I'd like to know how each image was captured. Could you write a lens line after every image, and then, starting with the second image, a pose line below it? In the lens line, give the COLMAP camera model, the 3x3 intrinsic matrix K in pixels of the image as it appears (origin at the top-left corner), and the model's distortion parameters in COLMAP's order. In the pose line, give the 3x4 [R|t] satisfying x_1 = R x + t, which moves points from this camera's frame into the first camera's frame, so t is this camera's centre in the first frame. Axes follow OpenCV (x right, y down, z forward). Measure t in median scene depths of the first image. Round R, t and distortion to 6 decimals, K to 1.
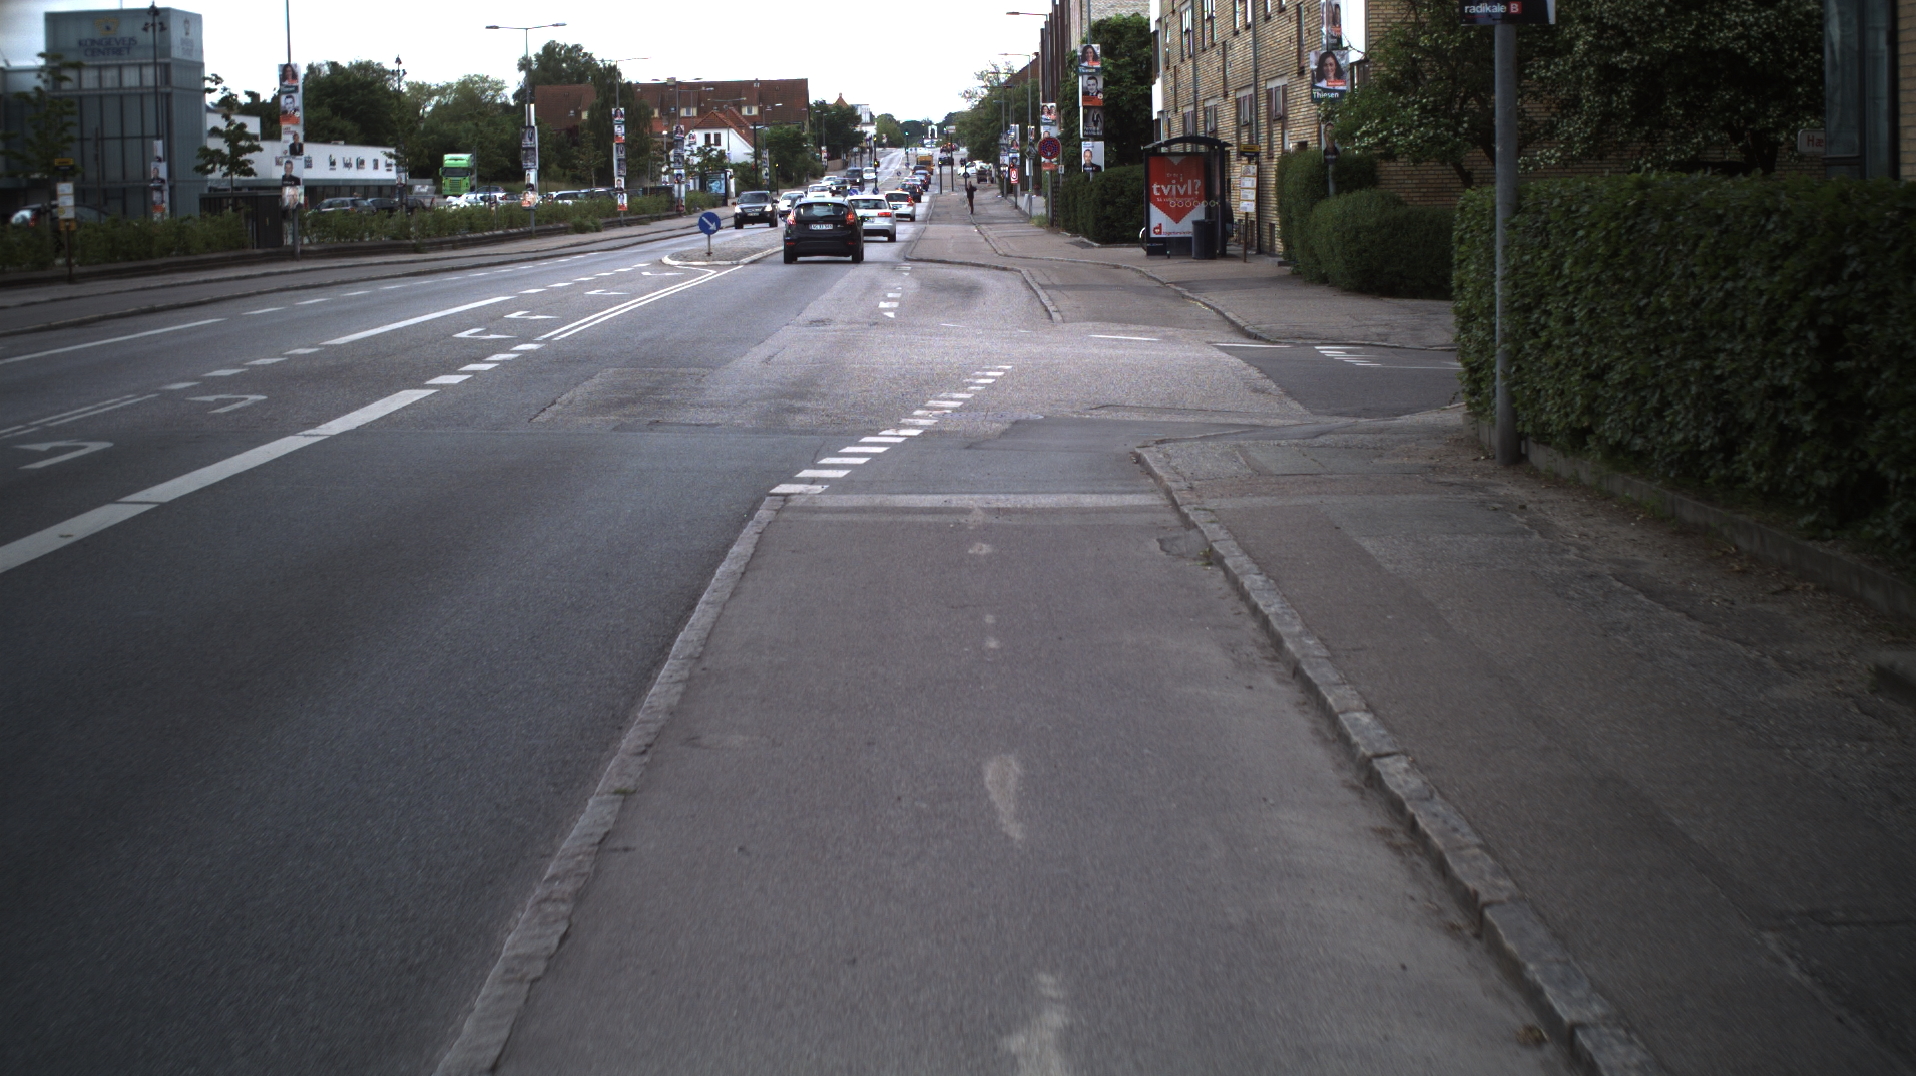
lens RADIAL K [[3338.2, 0, 958.0], [0, 3338.2, 538.0], [0, 0, 1]] dist [-0.283097, 0.366819]
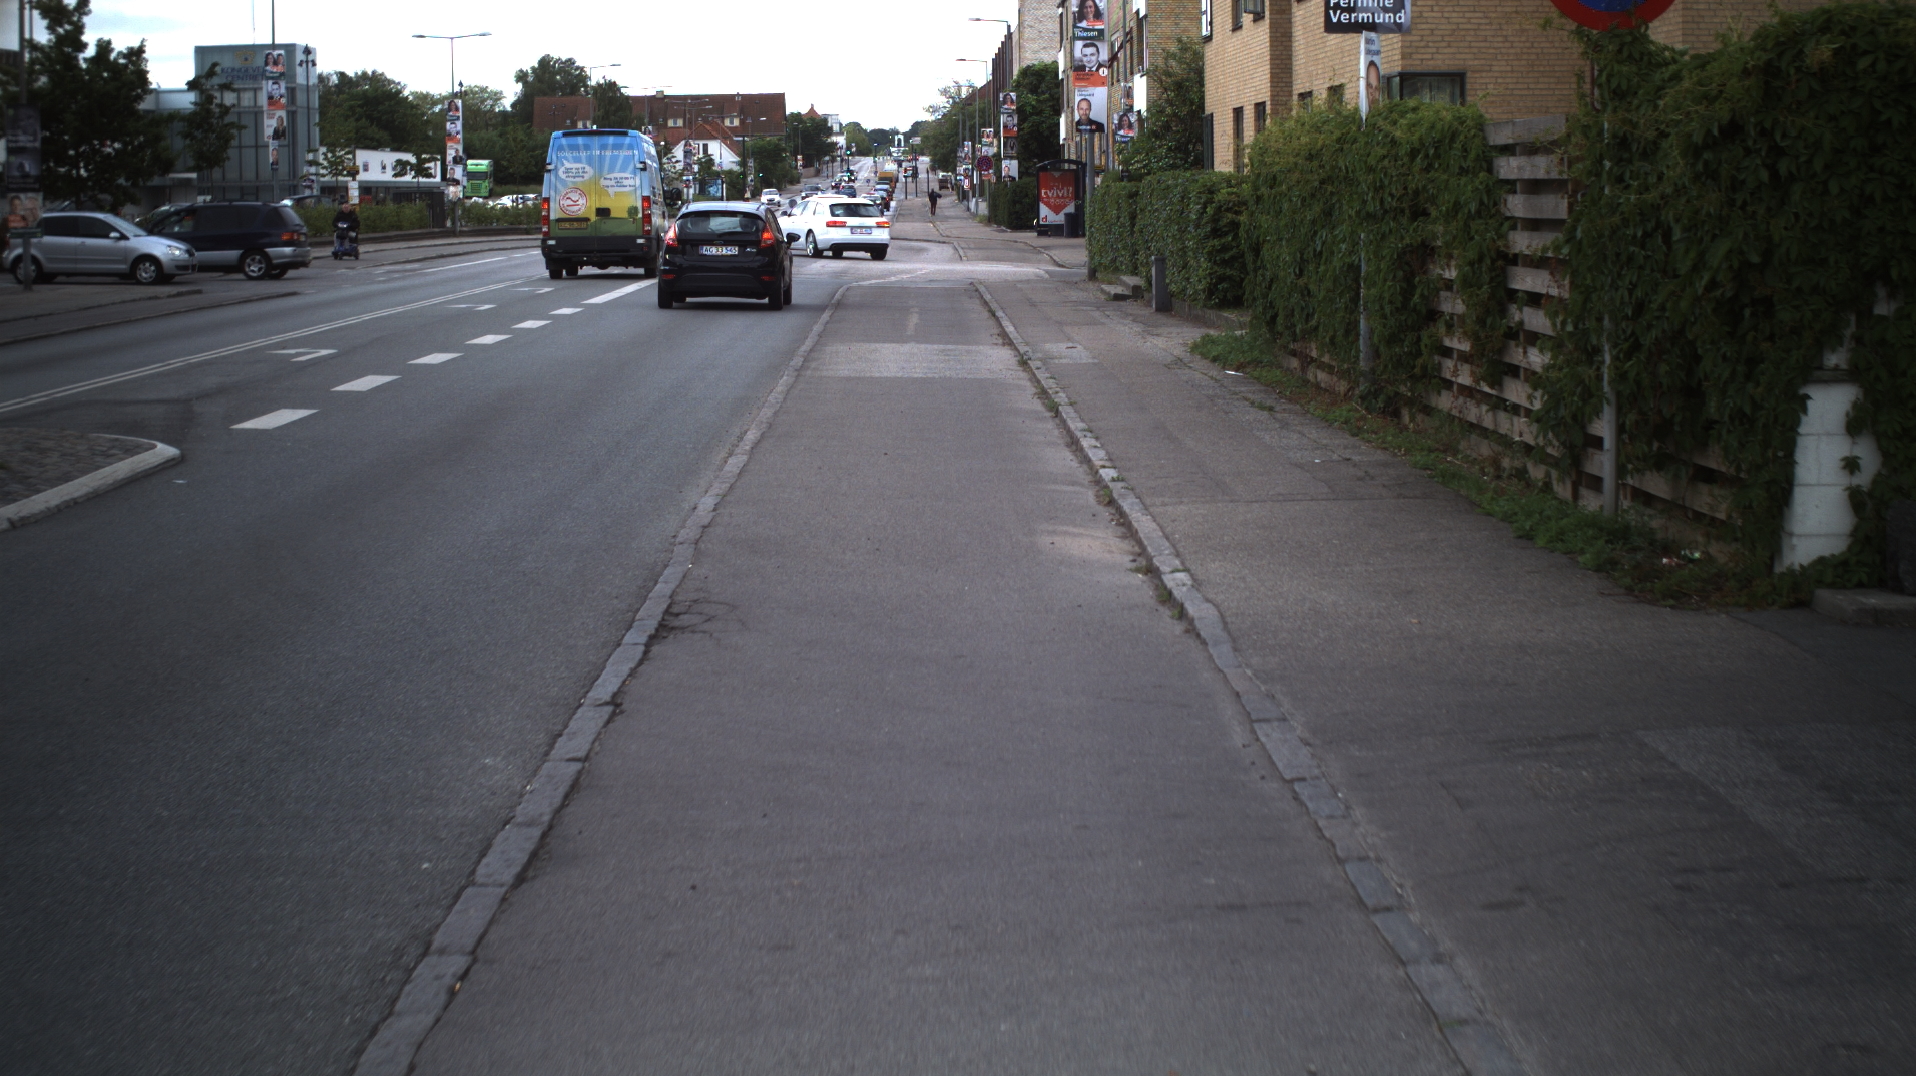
lens RADIAL K [[3338.2, 0, 958.0], [0, 3338.2, 538.0], [0, 0, 1]] dist [-0.283097, 0.366819]
pose [[0.999906, 0.008130, 0.011003, 0.003014], [-0.008104, 0.999964, -0.002387, 0.043290], [-0.011022, 0.002298, 0.999937, -0.396623]]
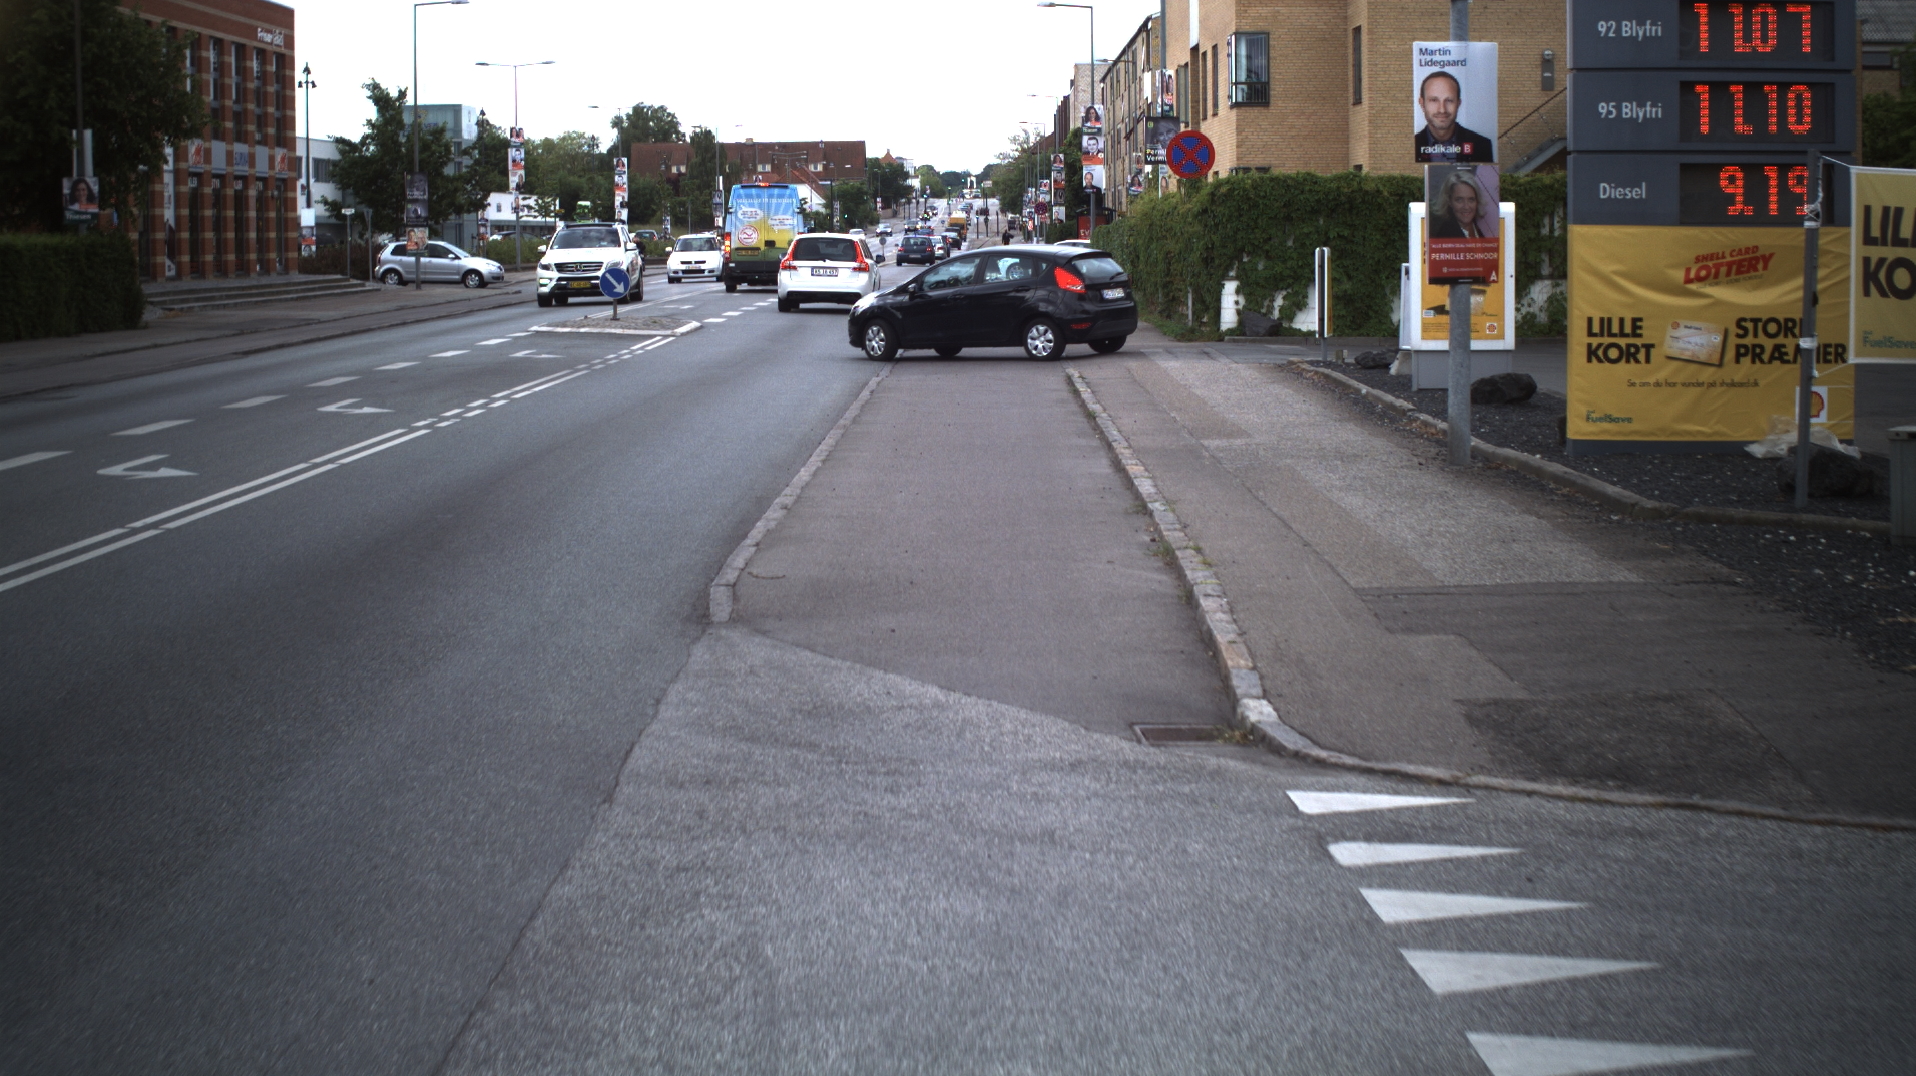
lens RADIAL K [[3338.2, 0, 958.0], [0, 3338.2, 538.0], [0, 0, 1]] dist [-0.283097, 0.366819]
pose [[0.999872, 0.012175, -0.010357, 0.005421], [-0.012324, 0.999820, -0.014404, 0.080778], [0.010179, 0.014530, 0.999843, -0.742885]]
